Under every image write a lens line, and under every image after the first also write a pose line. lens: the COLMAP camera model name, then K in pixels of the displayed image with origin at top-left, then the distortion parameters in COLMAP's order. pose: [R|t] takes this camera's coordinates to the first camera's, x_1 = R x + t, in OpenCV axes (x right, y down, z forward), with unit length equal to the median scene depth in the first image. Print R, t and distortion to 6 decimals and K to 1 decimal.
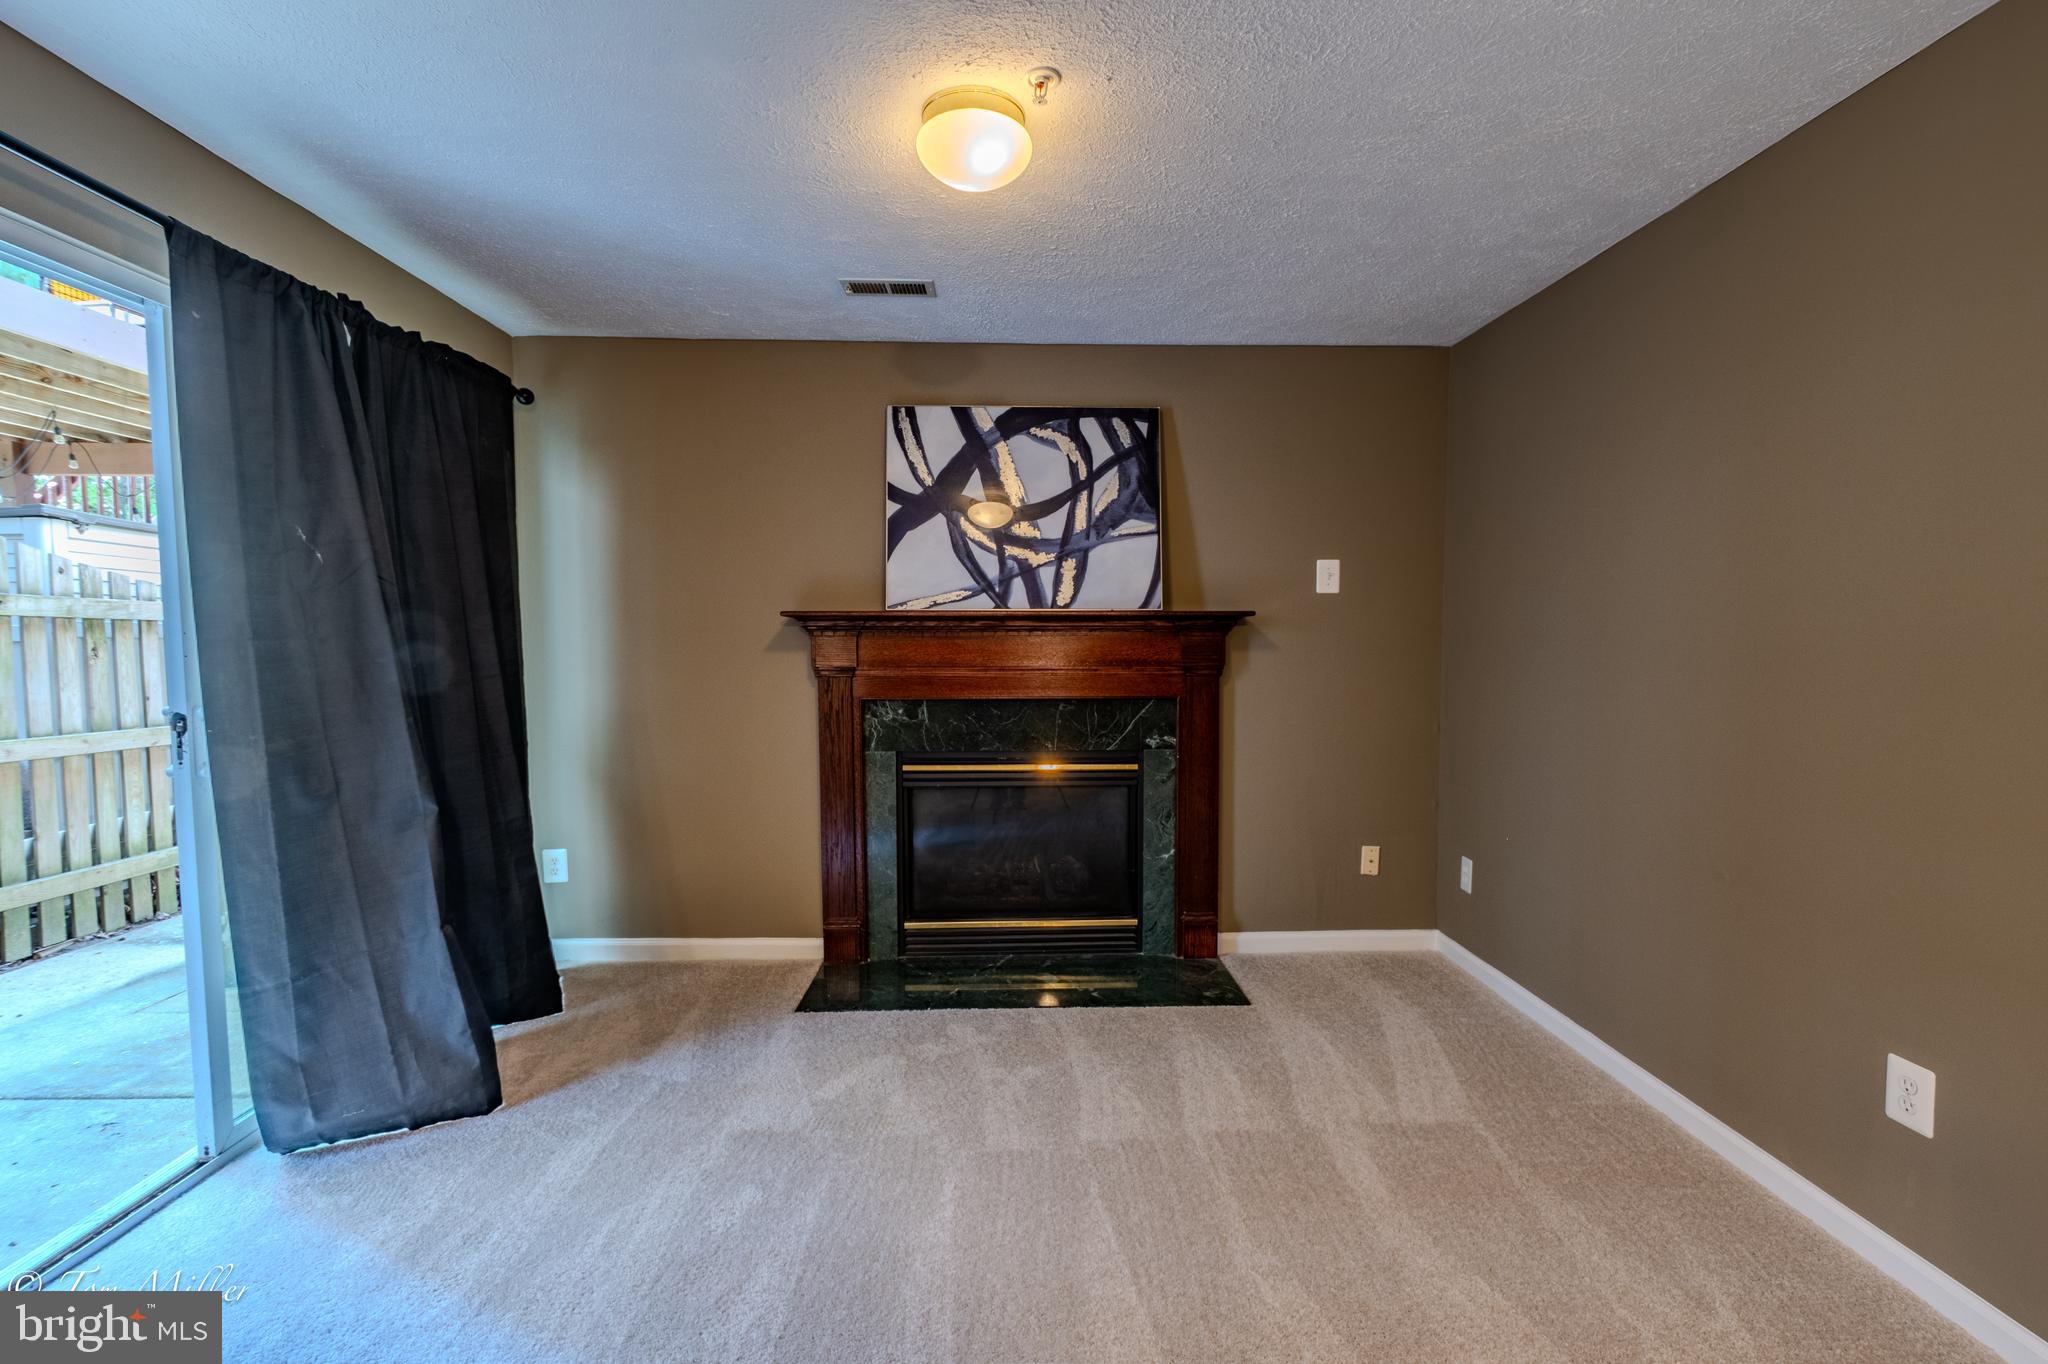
lens RADIAL K [[911.7, 0, 1055.2], [0, 911.7, 705.9], [0, 0, 1]] dist [0.000508, -0.001565]
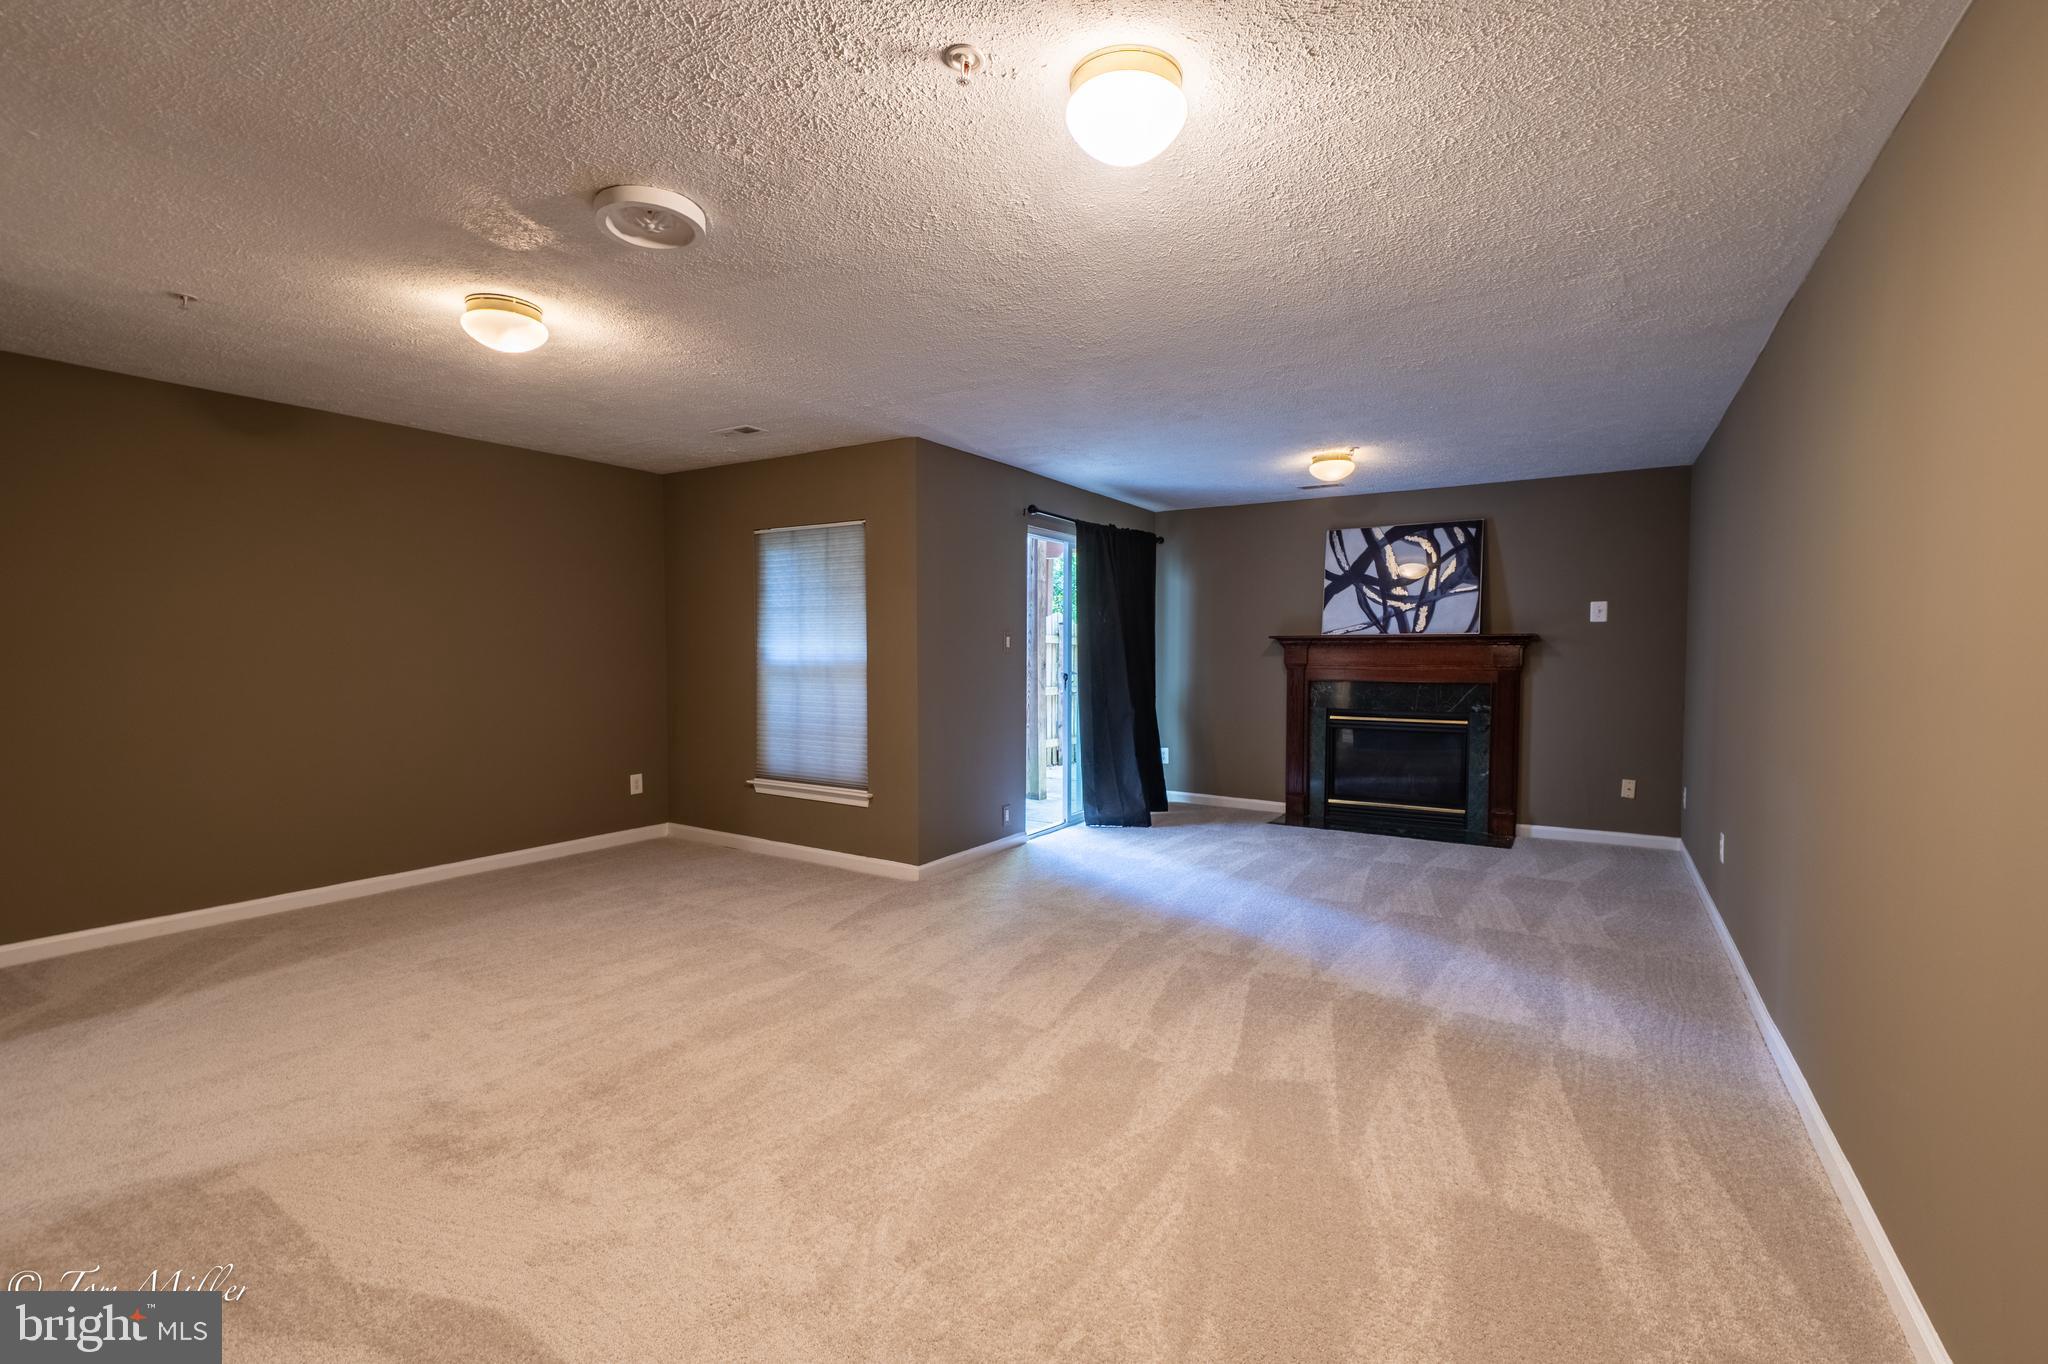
lens RADIAL K [[911.7, 0, 1024.9], [0, 911.7, 685.3], [0, 0, 1]] dist [0.000508, -0.001565]
pose [[0.826802, 0.023657, -0.561996, 0.385892], [-0.041741, 0.998941, -0.019358, 0.067294], [0.560943, 0.039464, 0.826913, -0.964117]]
